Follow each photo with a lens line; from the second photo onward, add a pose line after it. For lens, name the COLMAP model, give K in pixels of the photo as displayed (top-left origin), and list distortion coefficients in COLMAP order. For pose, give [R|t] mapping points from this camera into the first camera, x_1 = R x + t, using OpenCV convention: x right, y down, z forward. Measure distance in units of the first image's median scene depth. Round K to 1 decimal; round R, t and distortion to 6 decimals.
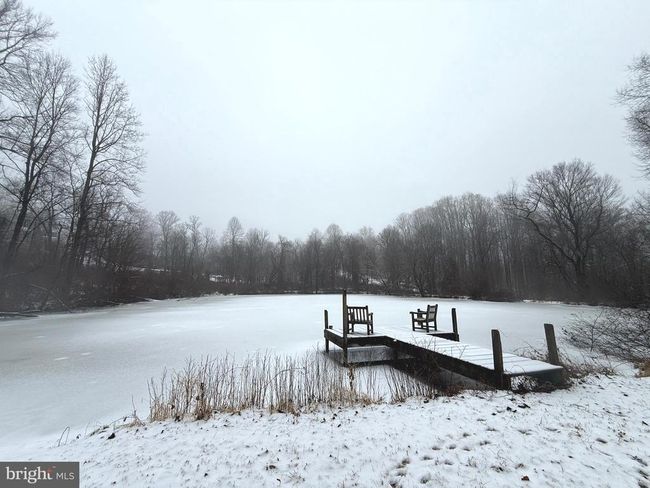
lens RADIAL K [[259.7, 0, 322.5], [0, 259.7, 242.6], [0, 0, 1]] dist [0.002205, 0.000191]
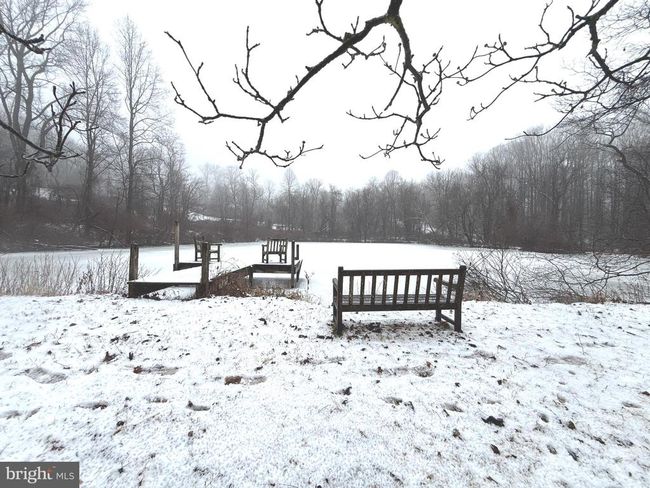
lens RADIAL K [[259.7, 0, 322.5], [0, 259.7, 242.6], [0, 0, 1]] dist [0.002205, 0.000191]
pose [[0.964240, 0.020610, -0.264229, 0.256883], [0.029837, 0.982192, 0.185496, 0.022311], [0.263346, -0.186746, 0.946454, 0.026543]]
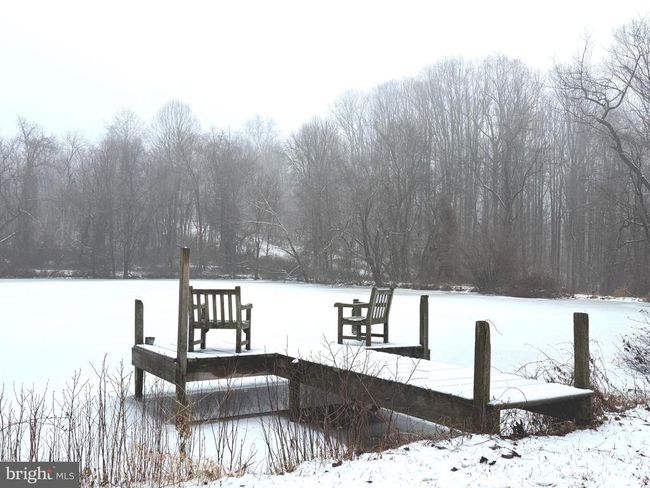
lens RADIAL K [[639.2, 0, 325.0], [0, 639.2, 244.0], [0, 0, 1]] dist [0.172832, -0.329615]
pose [[0.962519, 0.027412, 0.269824, 0.005655], [-0.064017, 0.989730, 0.127811, 0.007549], [-0.263550, -0.140294, 0.954389, -0.011288]]
